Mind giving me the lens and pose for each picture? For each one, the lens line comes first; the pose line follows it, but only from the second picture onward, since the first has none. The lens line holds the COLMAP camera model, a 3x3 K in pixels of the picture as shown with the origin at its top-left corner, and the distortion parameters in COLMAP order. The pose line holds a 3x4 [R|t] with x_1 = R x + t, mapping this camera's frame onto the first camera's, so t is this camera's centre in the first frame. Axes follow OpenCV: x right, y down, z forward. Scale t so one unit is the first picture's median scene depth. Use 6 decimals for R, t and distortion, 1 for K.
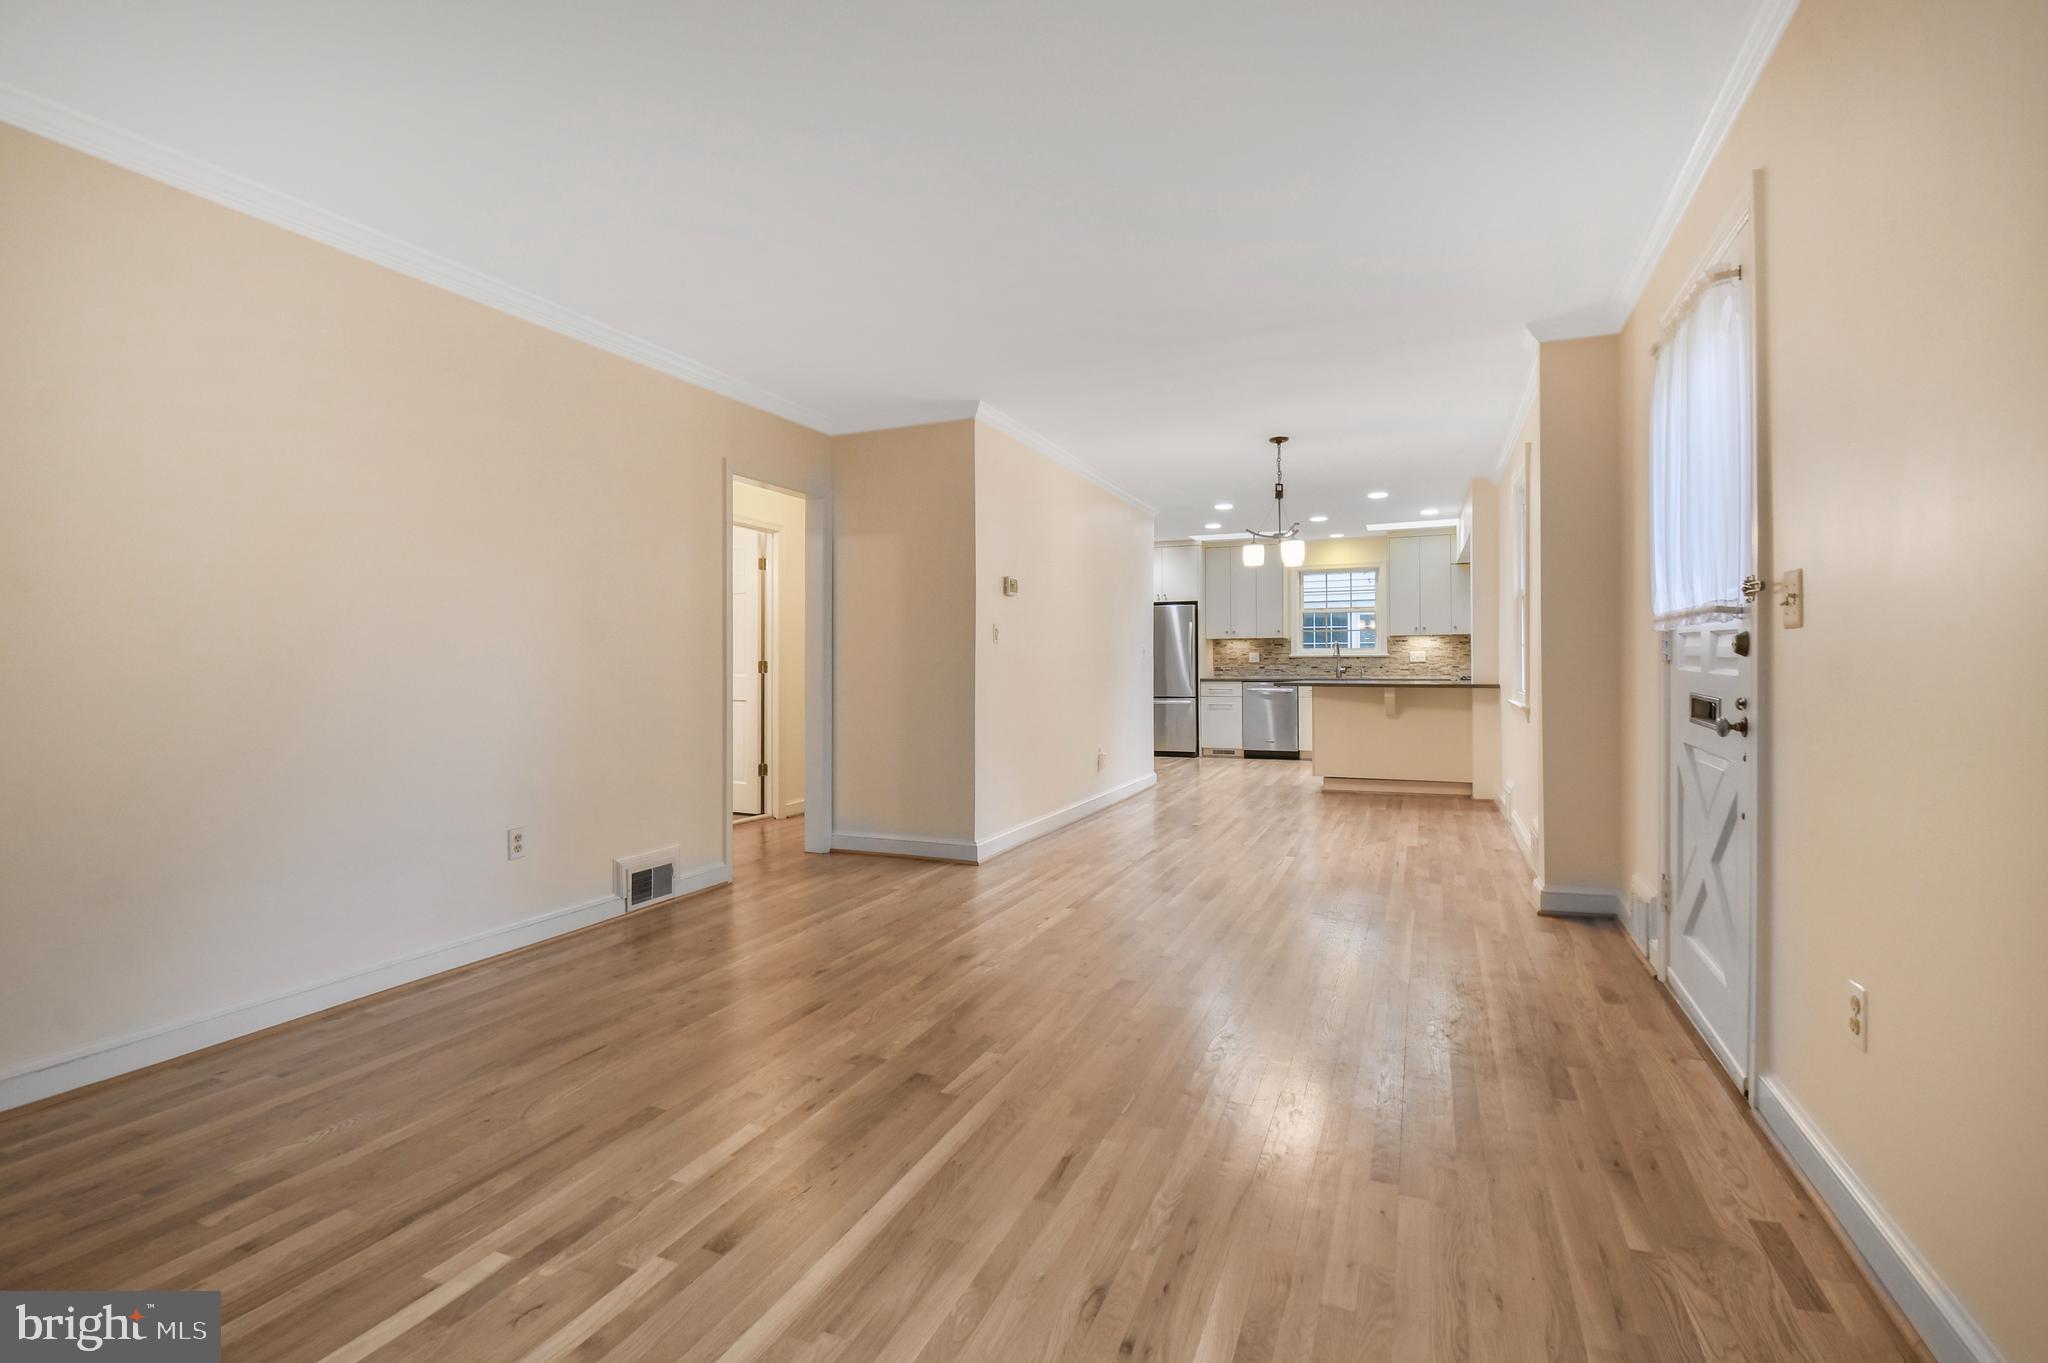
lens RADIAL K [[913.2, 0, 1030.0], [0, 913.2, 668.2], [0, 0, 1]] dist [-0.001276, -0.000175]
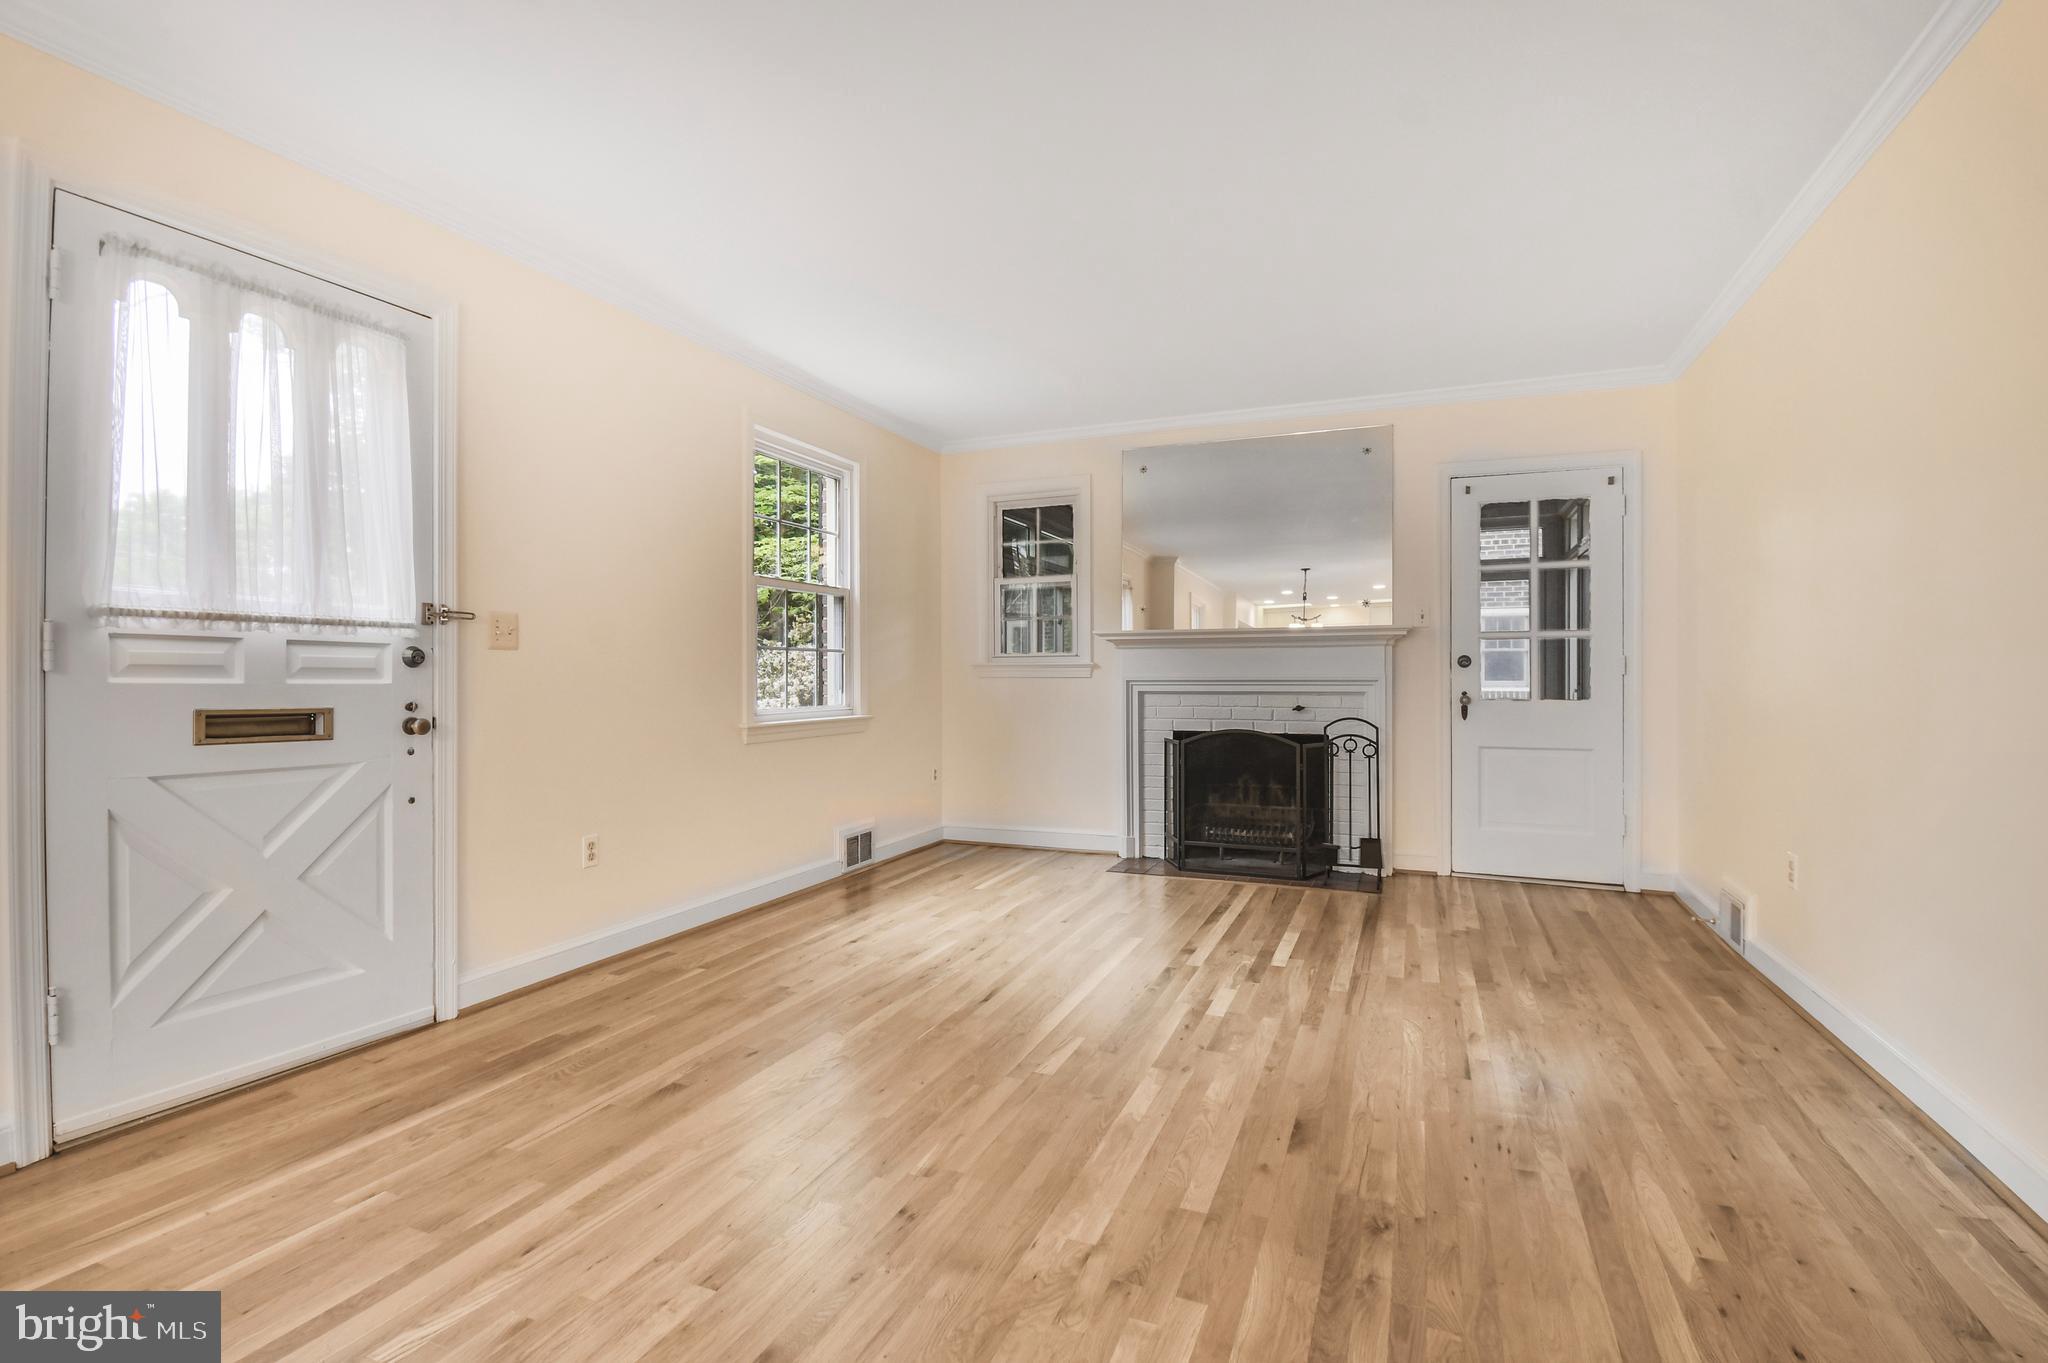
lens RADIAL K [[913.2, 0, 1030.0], [0, 913.2, 668.2], [0, 0, 1]] dist [-0.001276, -0.000175]
pose [[-0.999927, 0.009894, -0.006901, -0.028033], [0.009870, 0.999945, 0.003472, -0.009410], [0.006935, 0.003404, -0.999970, 2.464068]]
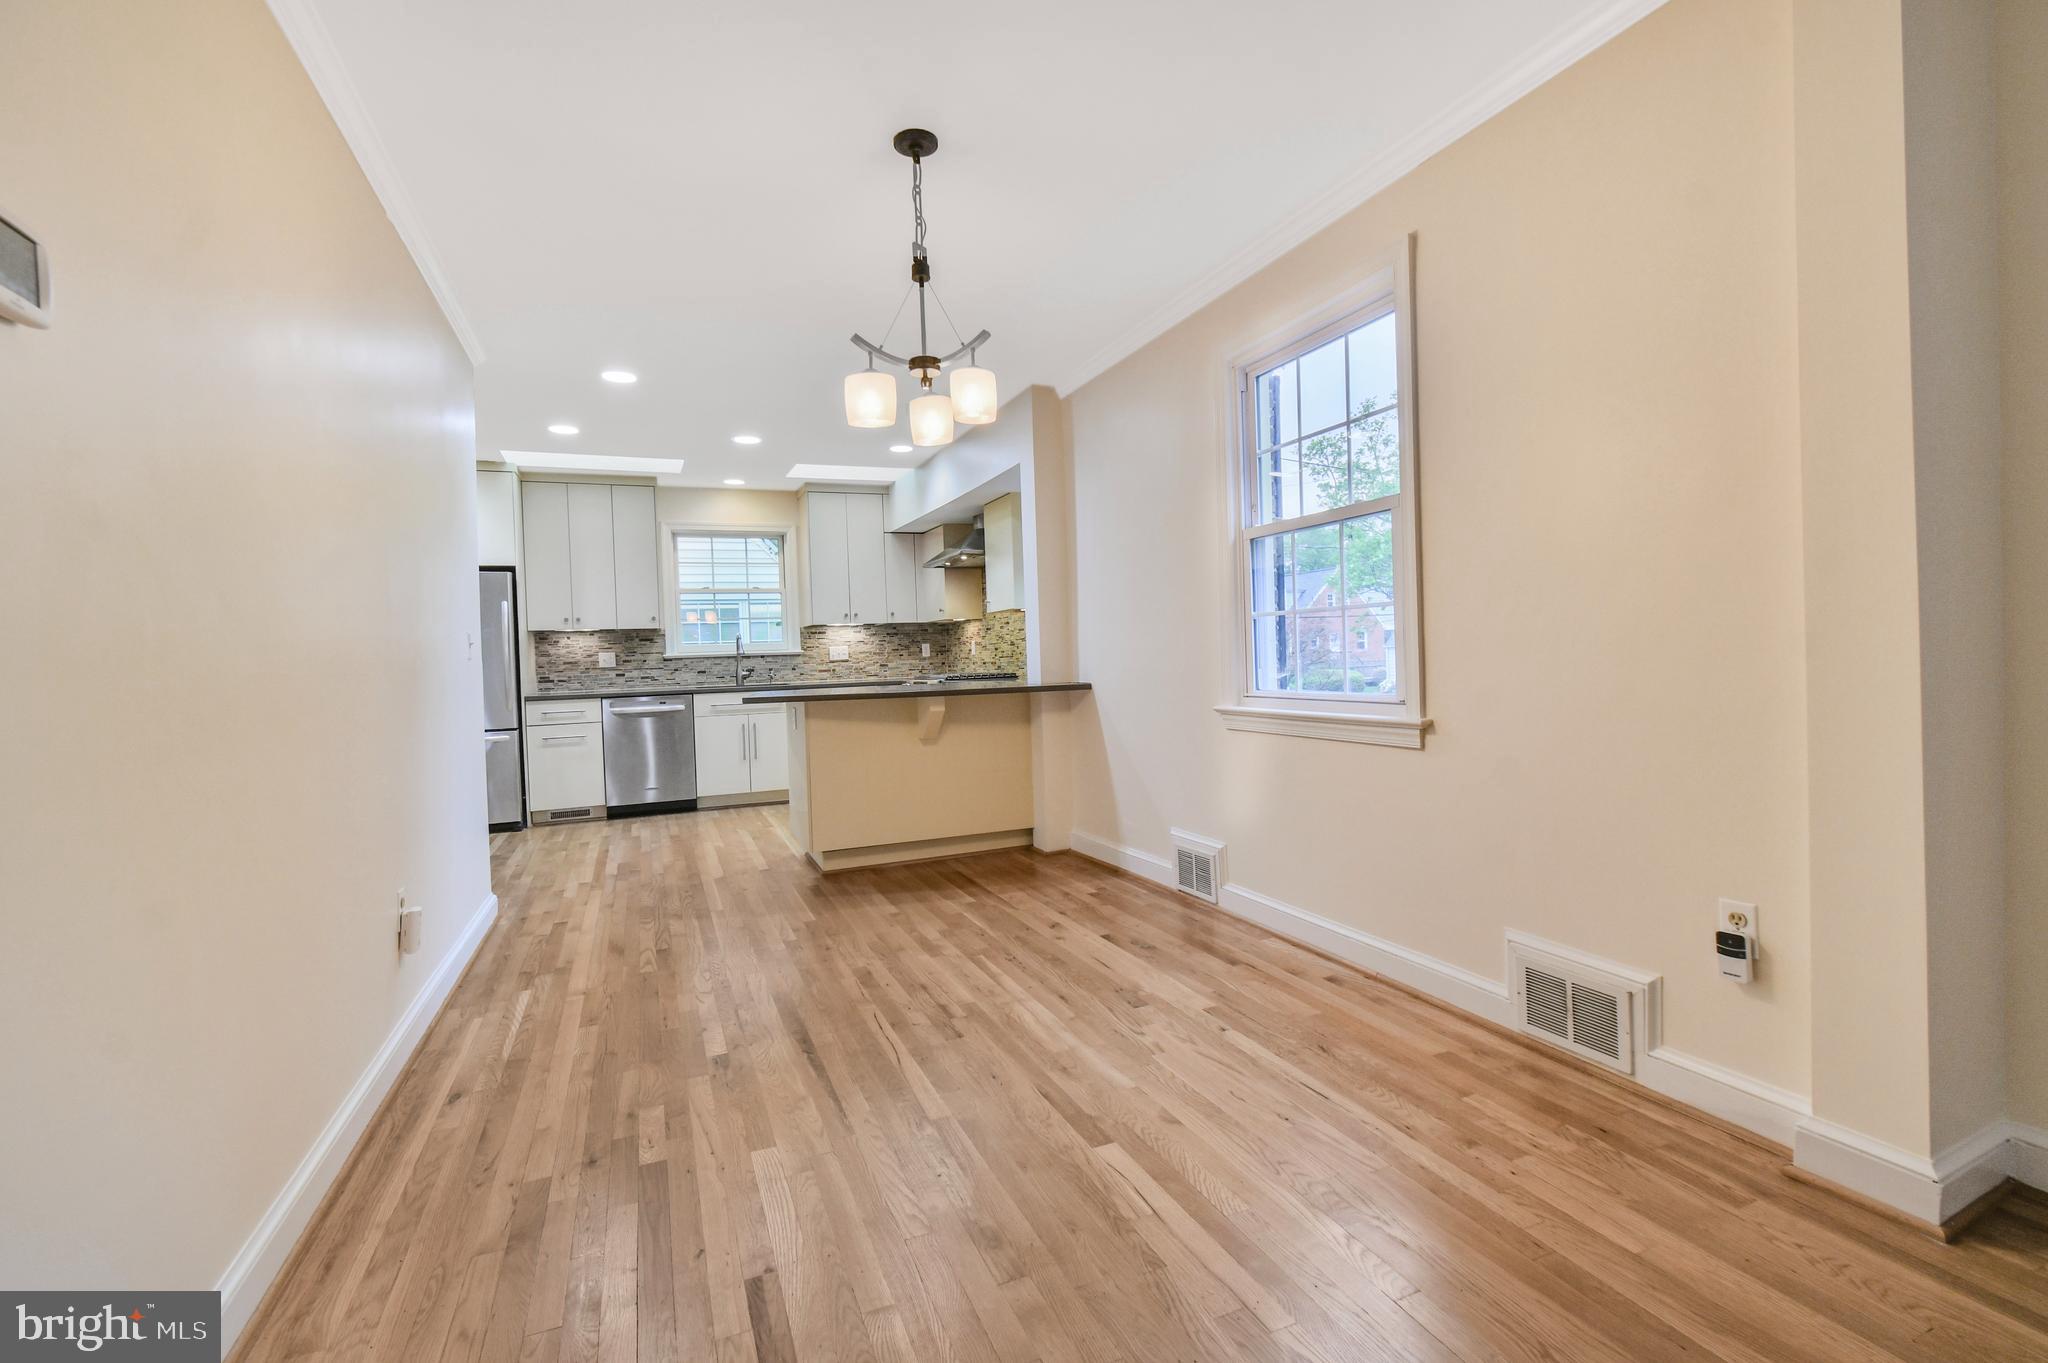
lens RADIAL K [[913.2, 0, 1030.0], [0, 913.2, 668.2], [0, 0, 1]] dist [-0.001276, -0.000175]
pose [[0.702645, -0.028763, 0.710959, -0.004206], [0.033732, 0.999406, 0.007096, -0.000254], [-0.710741, 0.018996, 0.703197, 0.349699]]
